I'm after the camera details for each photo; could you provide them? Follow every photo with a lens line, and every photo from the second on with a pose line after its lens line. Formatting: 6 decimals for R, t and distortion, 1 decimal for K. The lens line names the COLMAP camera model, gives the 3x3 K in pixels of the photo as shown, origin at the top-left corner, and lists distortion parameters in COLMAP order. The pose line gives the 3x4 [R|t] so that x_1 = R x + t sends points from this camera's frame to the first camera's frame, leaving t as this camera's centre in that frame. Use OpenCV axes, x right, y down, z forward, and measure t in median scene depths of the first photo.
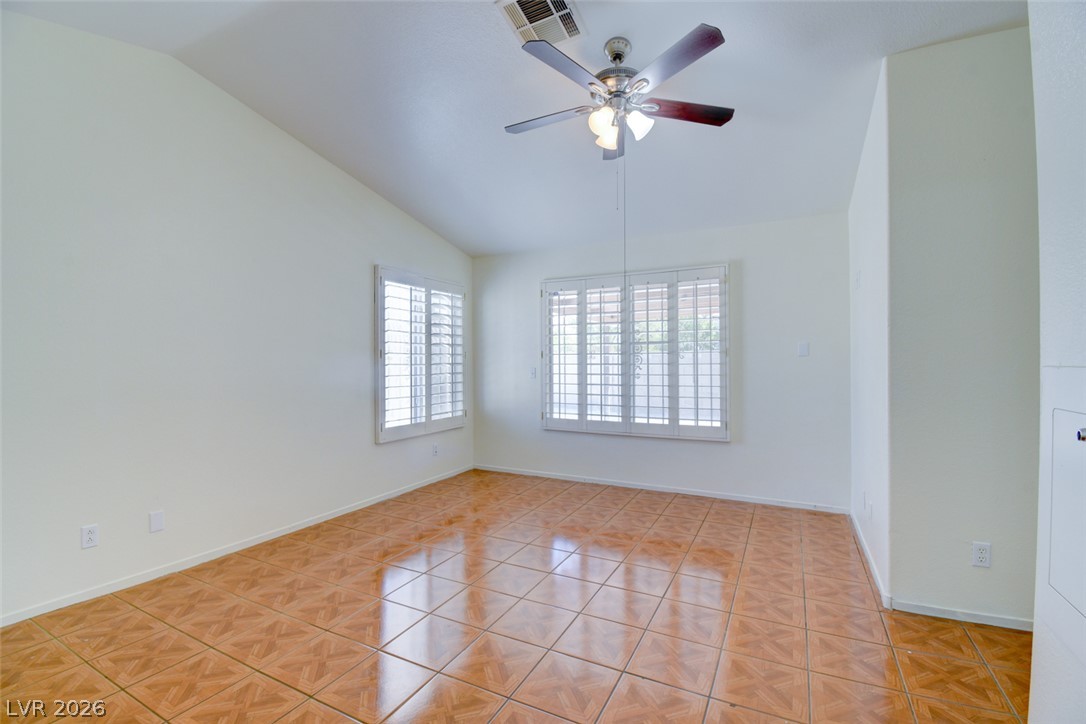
lens RADIAL K [[481.2, 0, 540.5], [0, 481.2, 360.9], [0, 0, 1]] dist [0.013629, -0.022093]
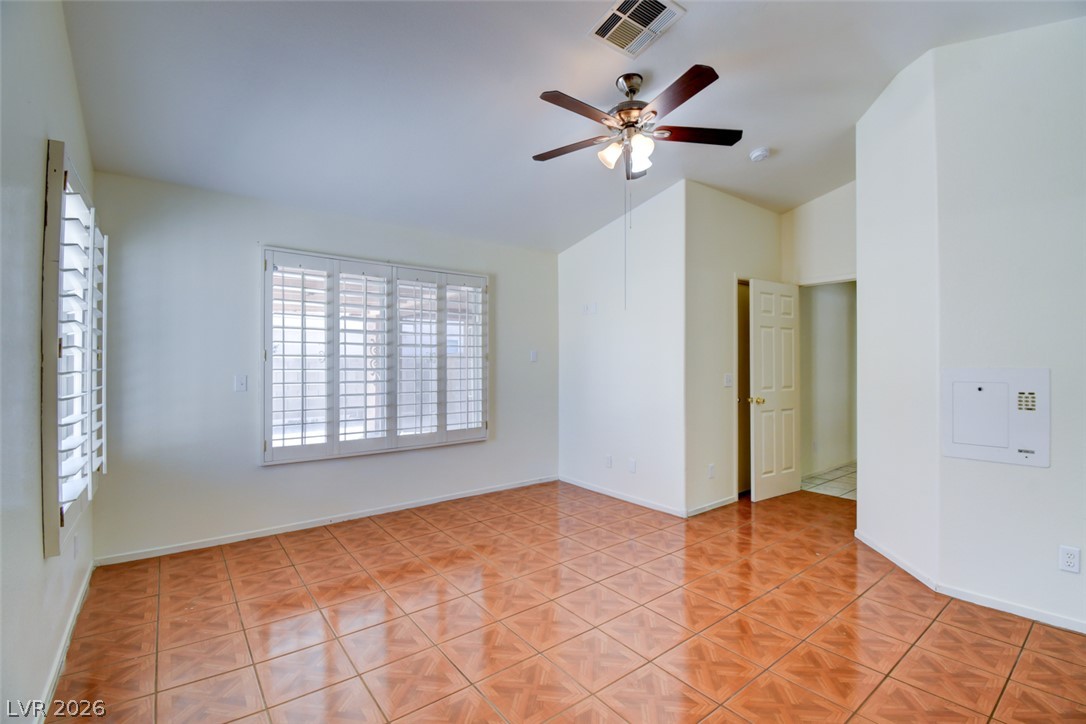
lens RADIAL K [[481.2, 0, 540.7], [0, 481.2, 363.5], [0, 0, 1]] dist [0.013629, -0.022093]
pose [[0.419886, 0.013744, 0.907473, -0.491495], [0.009831, 0.999758, -0.019690, 0.017093], [-0.907524, 0.017189, 0.419649, 0.397014]]
